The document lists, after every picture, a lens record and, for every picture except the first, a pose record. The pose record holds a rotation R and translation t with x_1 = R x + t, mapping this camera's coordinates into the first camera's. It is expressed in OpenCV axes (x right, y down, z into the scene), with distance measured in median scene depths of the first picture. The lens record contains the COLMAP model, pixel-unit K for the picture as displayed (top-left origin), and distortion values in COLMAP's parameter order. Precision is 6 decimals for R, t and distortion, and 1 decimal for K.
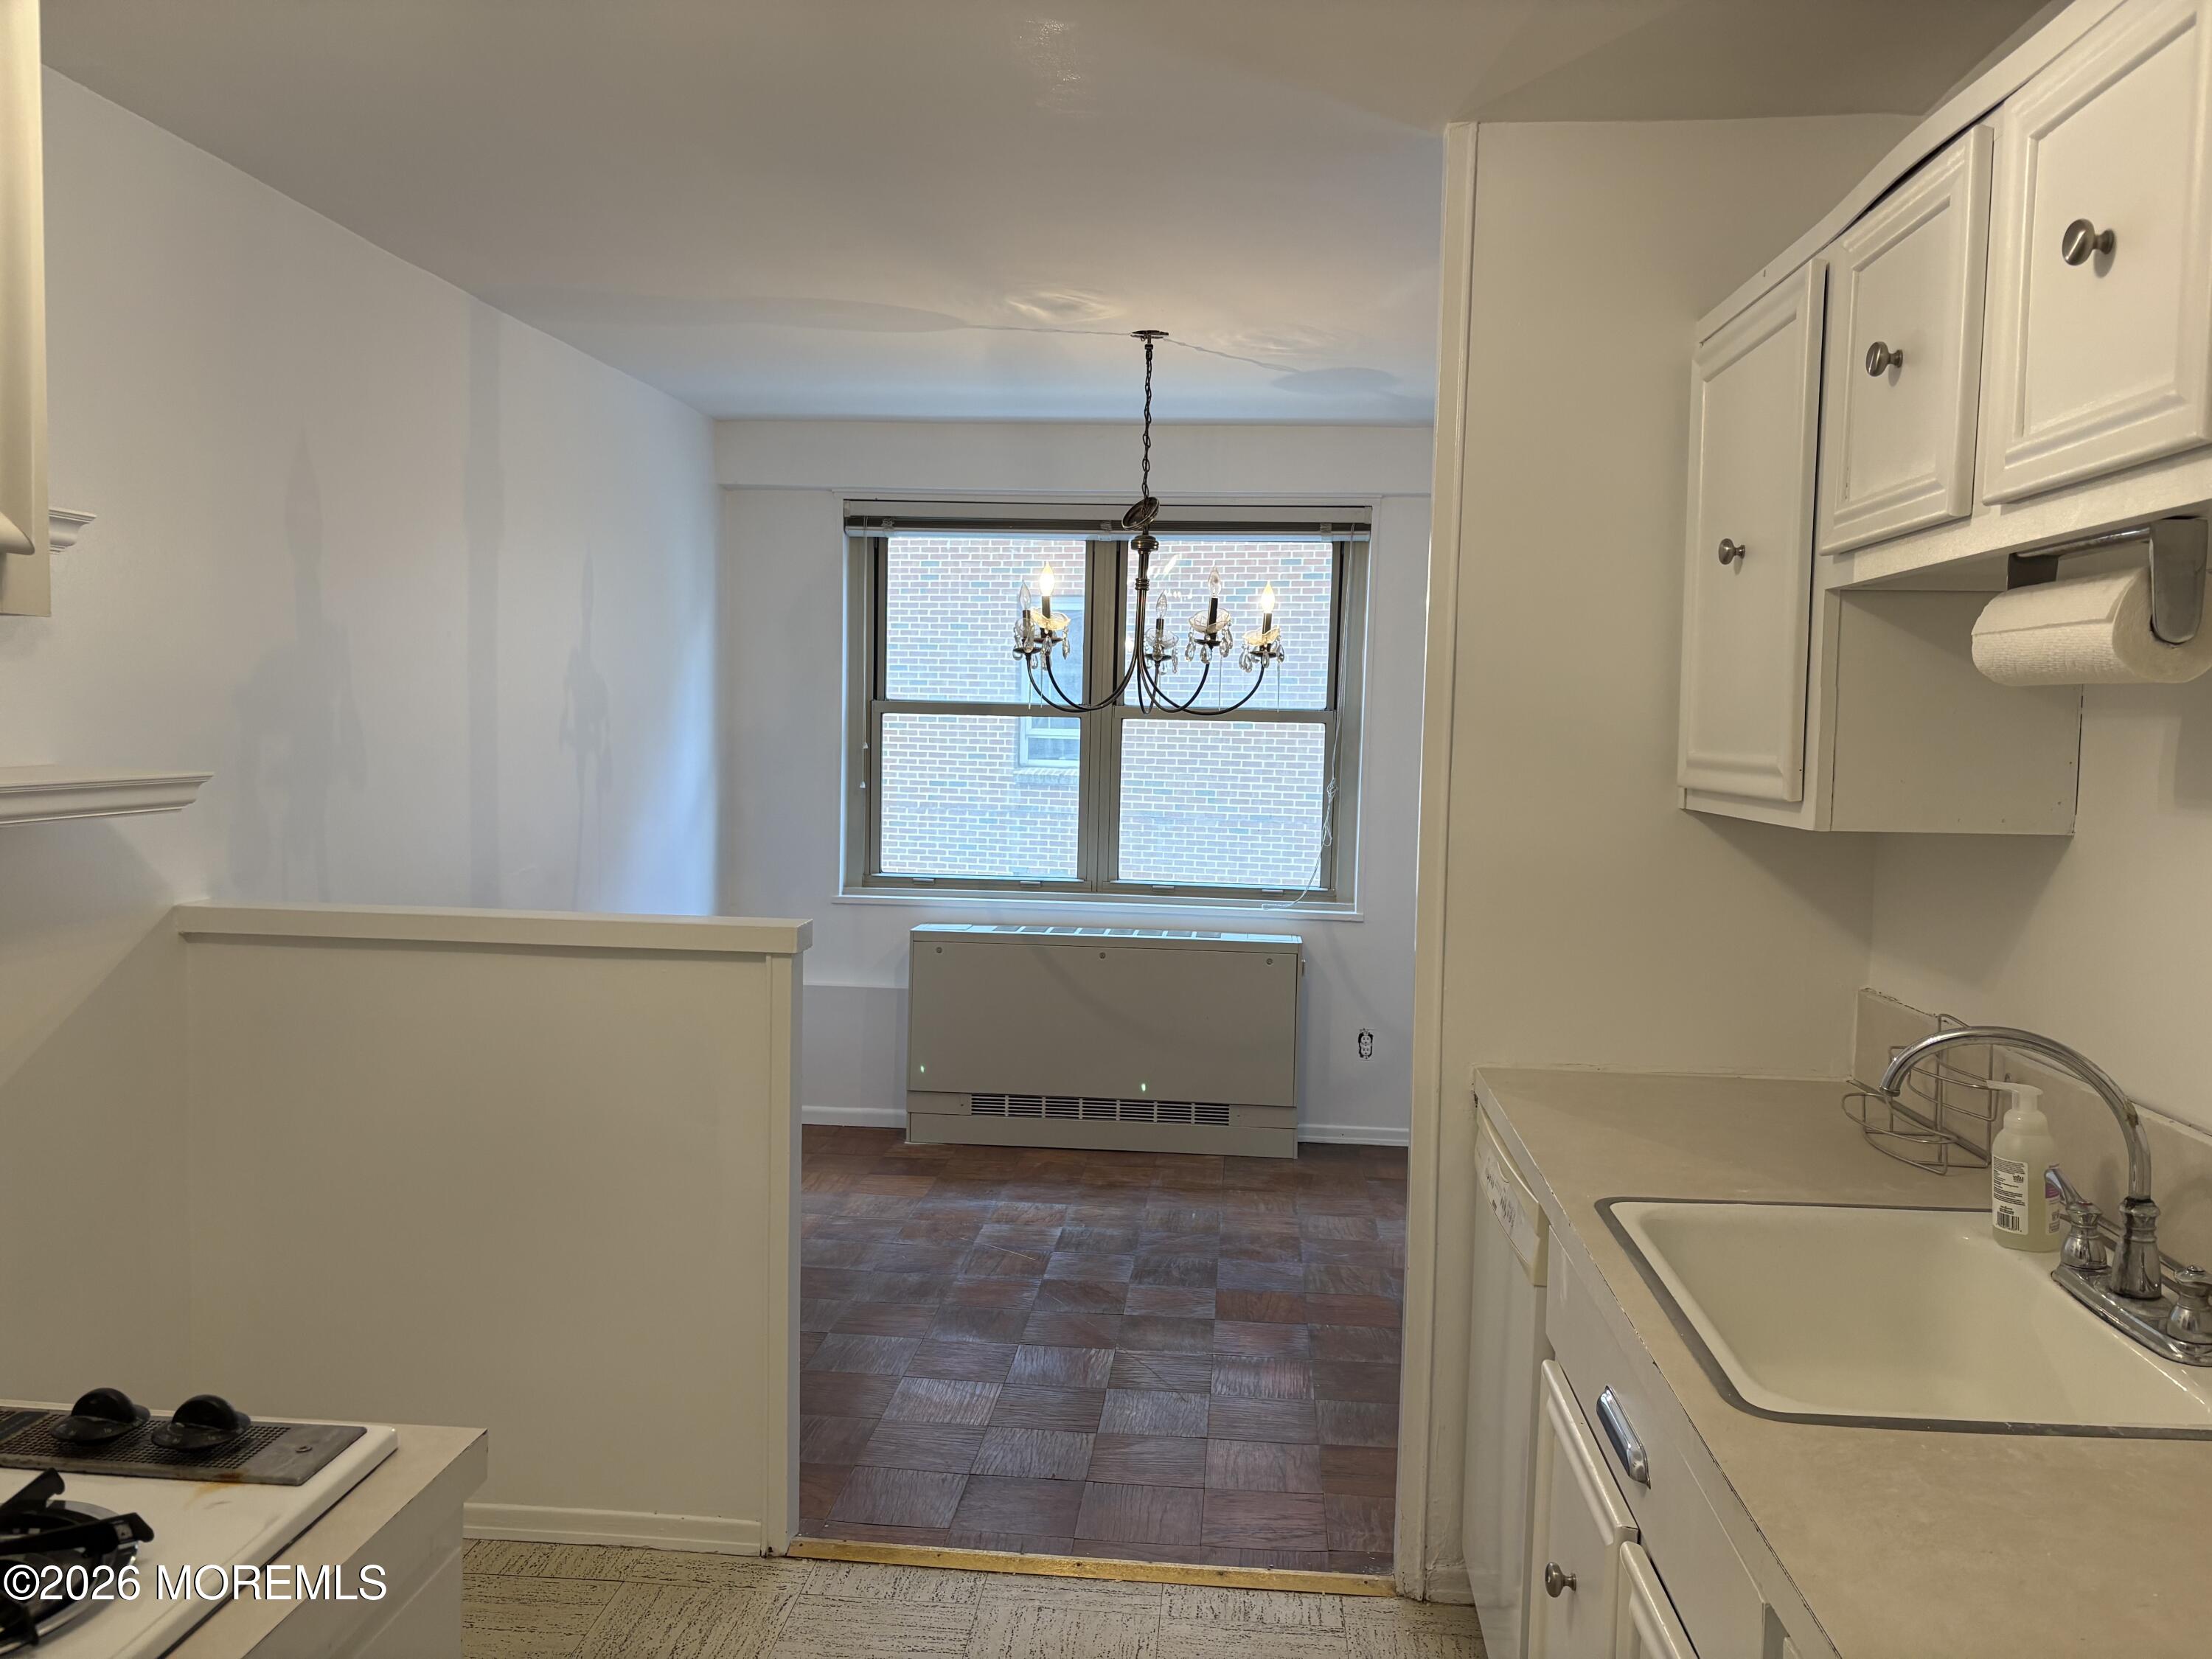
lens RADIAL K [[1640.9, 0, 1107.0], [0, 1640.9, 799.6], [0, 0, 1]] dist [0.002191, -0.000883]
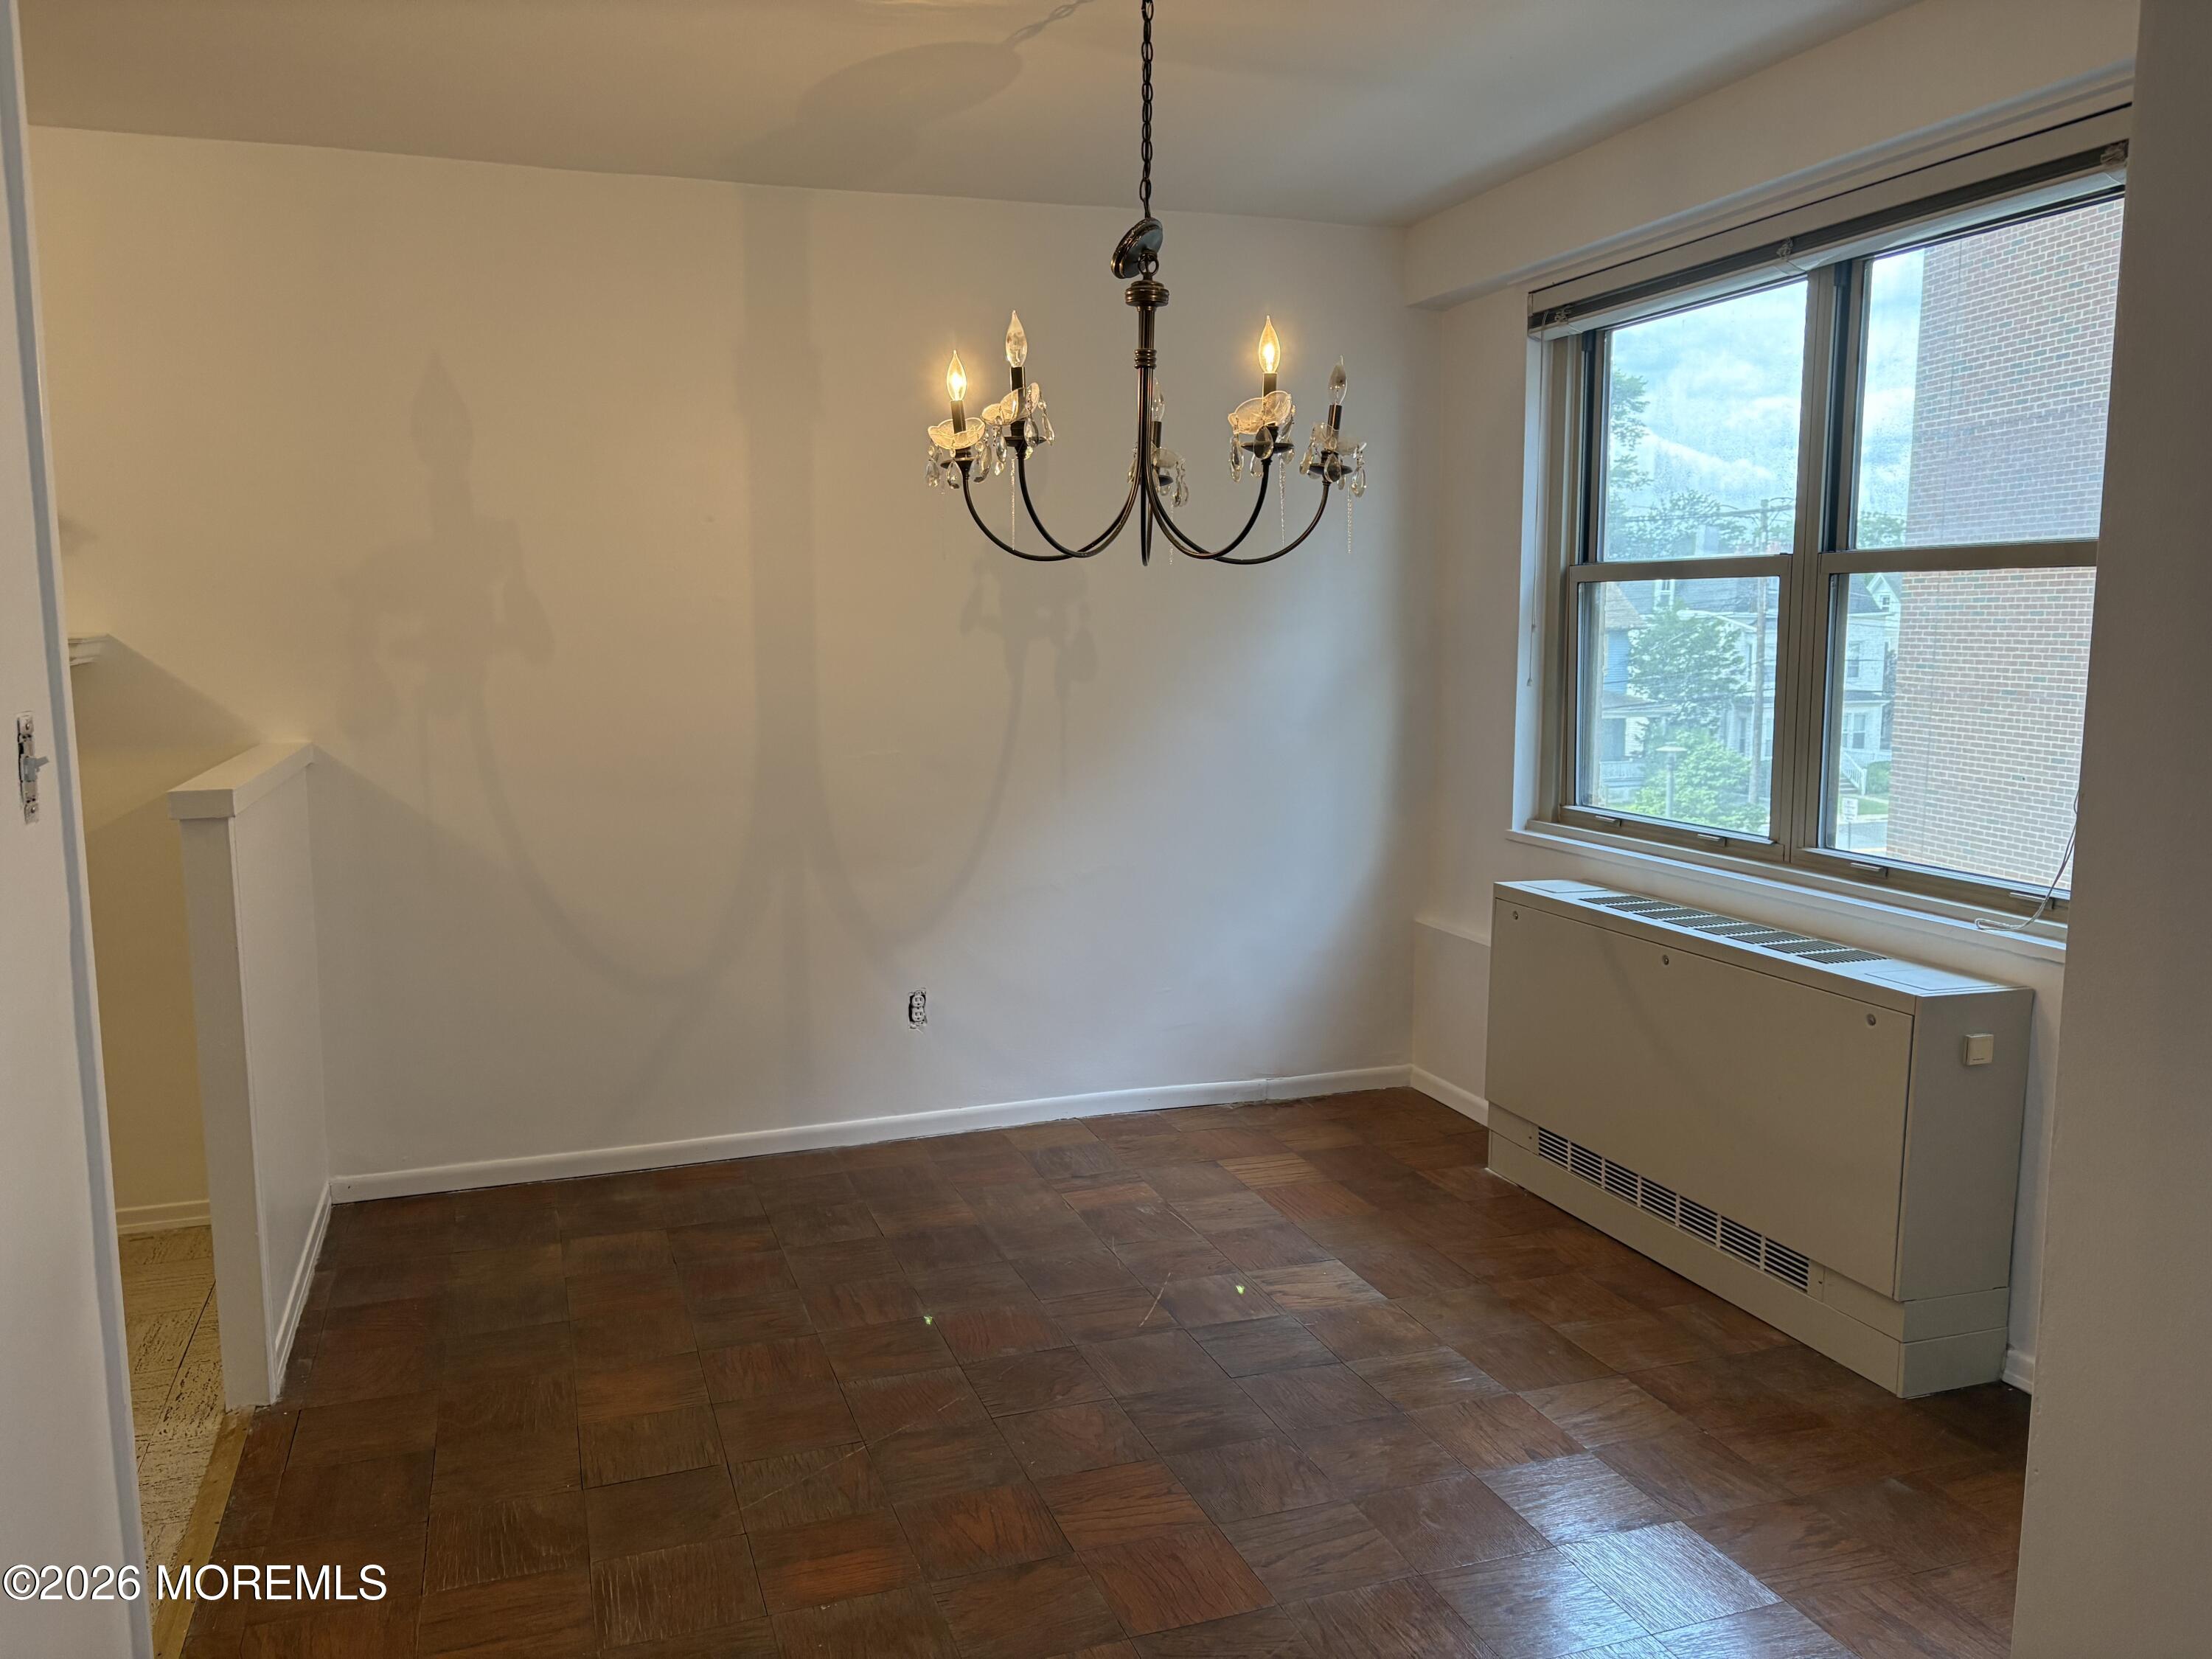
lens RADIAL K [[1681.3, 0, 1106.0], [0, 1681.3, 829.5], [0, 0, 1]] dist [0.003928, -0.000001]
pose [[0.407891, 0.093994, -0.908179, 0.466595], [-0.034108, 0.995561, 0.087719, -0.002927], [0.912393, -0.004804, 0.409287, 0.522881]]
